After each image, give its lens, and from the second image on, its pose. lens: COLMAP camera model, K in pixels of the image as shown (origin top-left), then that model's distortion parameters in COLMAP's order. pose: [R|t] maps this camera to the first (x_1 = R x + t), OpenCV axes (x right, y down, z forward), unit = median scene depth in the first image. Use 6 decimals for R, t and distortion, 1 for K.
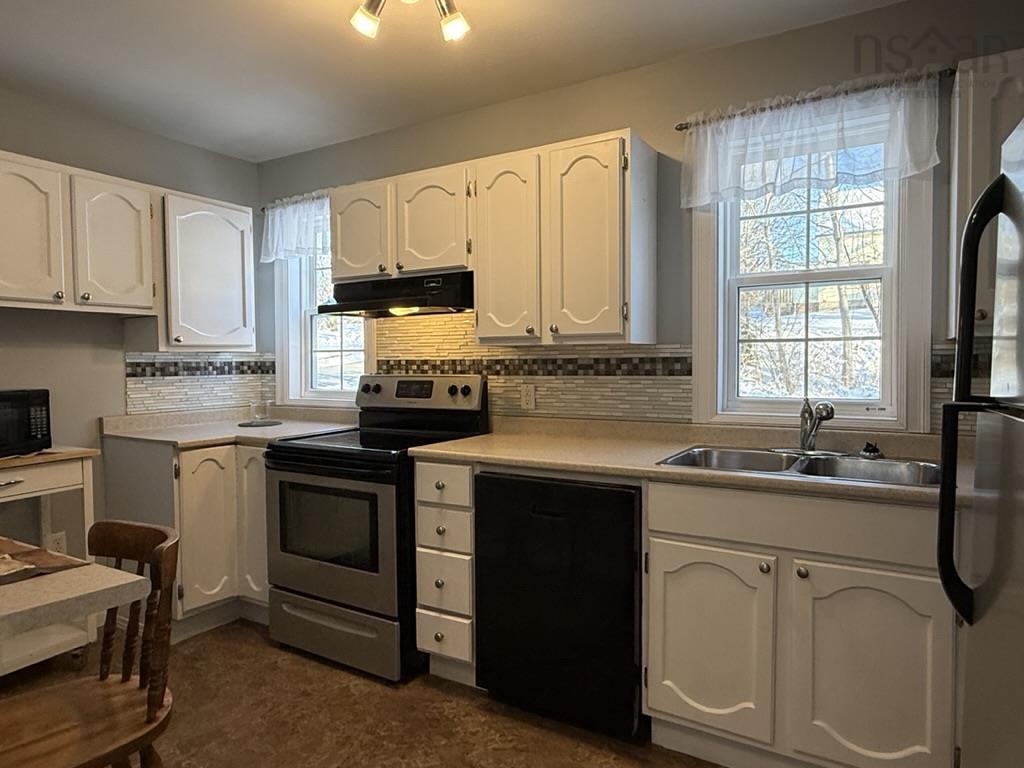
lens RADIAL K [[642.7, 0, 506.9], [0, 642.7, 383.7], [0, 0, 1]] dist [-0.003221, 0.001701]
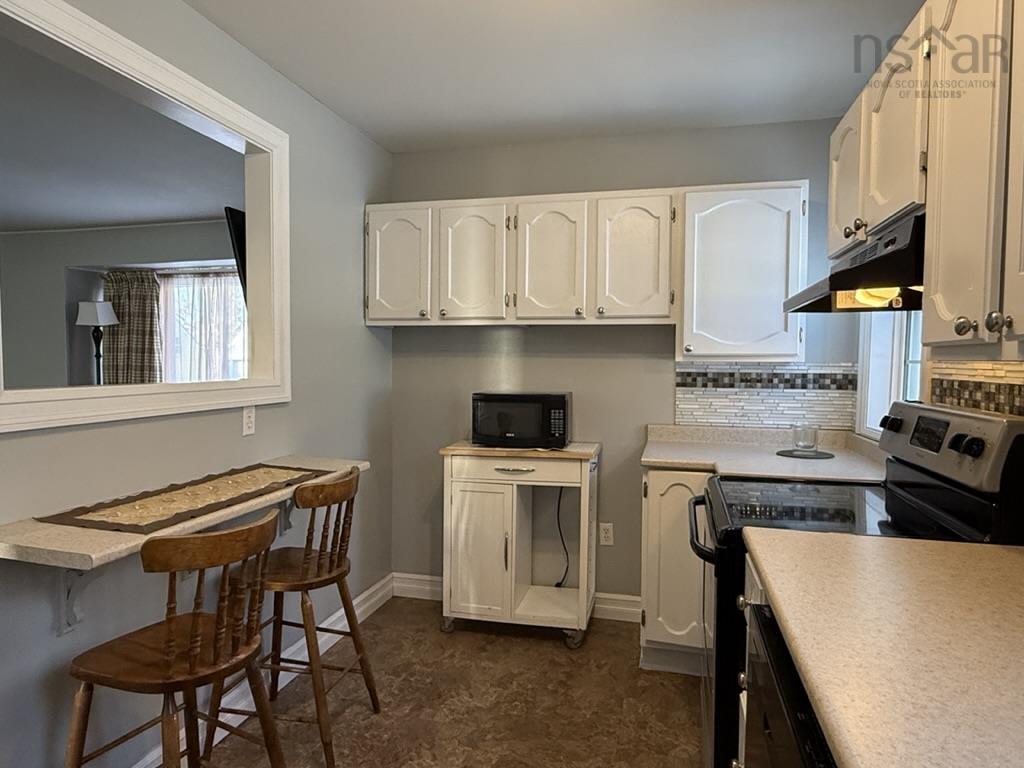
lens RADIAL K [[642.7, 0, 508.9], [0, 642.7, 388.4], [0, 0, 1]] dist [-0.003221, 0.001701]
pose [[0.287670, 0.051695, -0.956334, 0.308120], [-0.044942, 0.998171, 0.040438, -0.039536], [0.956675, 0.031347, 0.289467, 0.508076]]
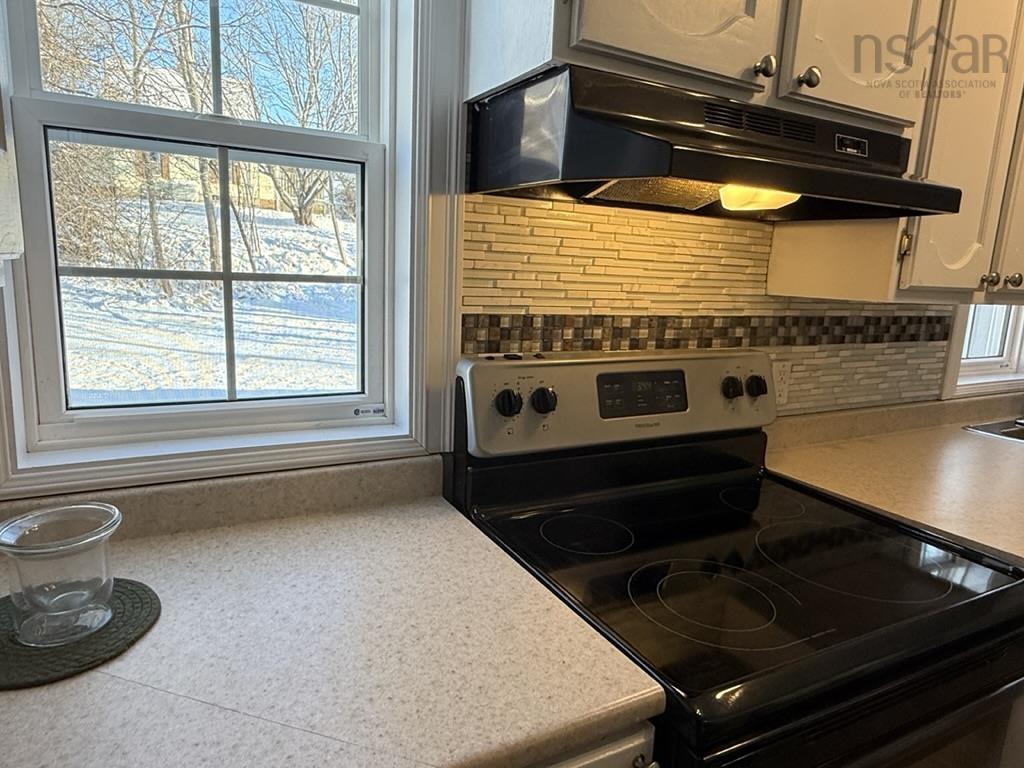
lens RADIAL K [[642.7, 0, 514.1], [0, 642.7, 381.3], [0, 0, 1]] dist [-0.003221, 0.001701]
pose [[0.506993, -0.115054, 0.854237, -0.569446], [-0.010355, 0.990167, 0.139507, -0.058065], [-0.861888, -0.079575, 0.500816, 0.918422]]
